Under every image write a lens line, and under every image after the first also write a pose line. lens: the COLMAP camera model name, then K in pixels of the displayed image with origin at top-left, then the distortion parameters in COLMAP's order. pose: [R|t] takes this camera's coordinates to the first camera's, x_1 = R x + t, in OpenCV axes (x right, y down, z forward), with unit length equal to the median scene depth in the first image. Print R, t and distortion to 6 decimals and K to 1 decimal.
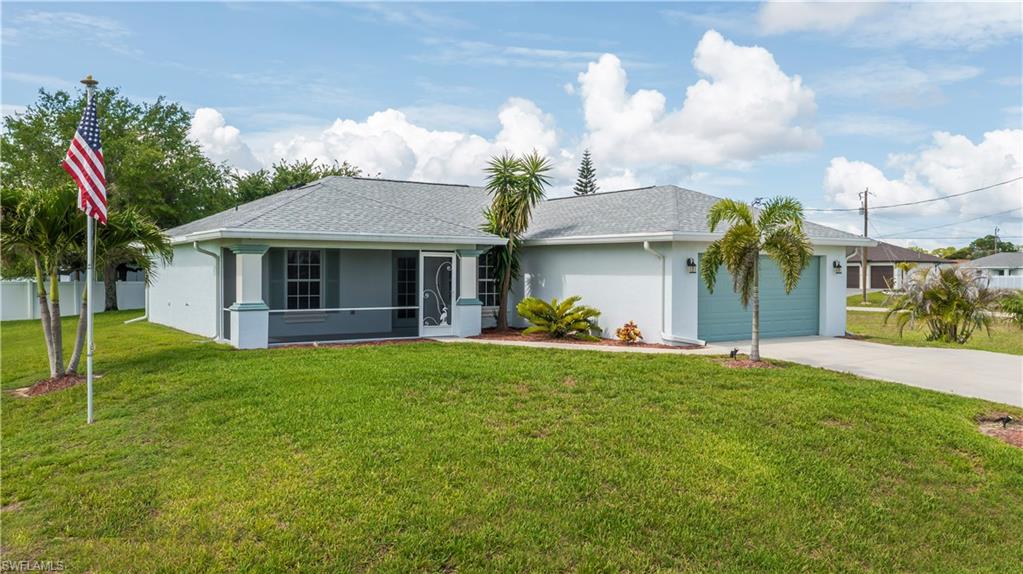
lens RADIAL K [[780.3, 0, 515.4], [0, 780.3, 285.2], [0, 0, 1]] dist [-0.002983, -0.001739]
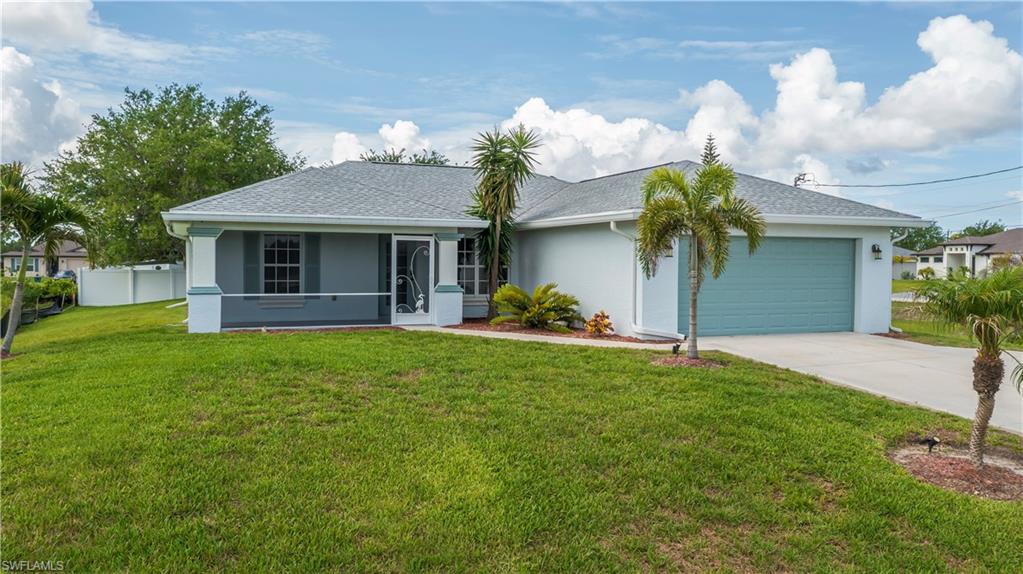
lens RADIAL K [[780.3, 0, 515.4], [0, 780.3, 285.2], [0, 0, 1]] dist [-0.002983, -0.001739]
pose [[0.978684, 0.008093, -0.205214, 0.214801], [-0.006264, 0.999935, 0.009562, 0.007832], [0.205278, -0.008073, 0.978670, 0.097068]]
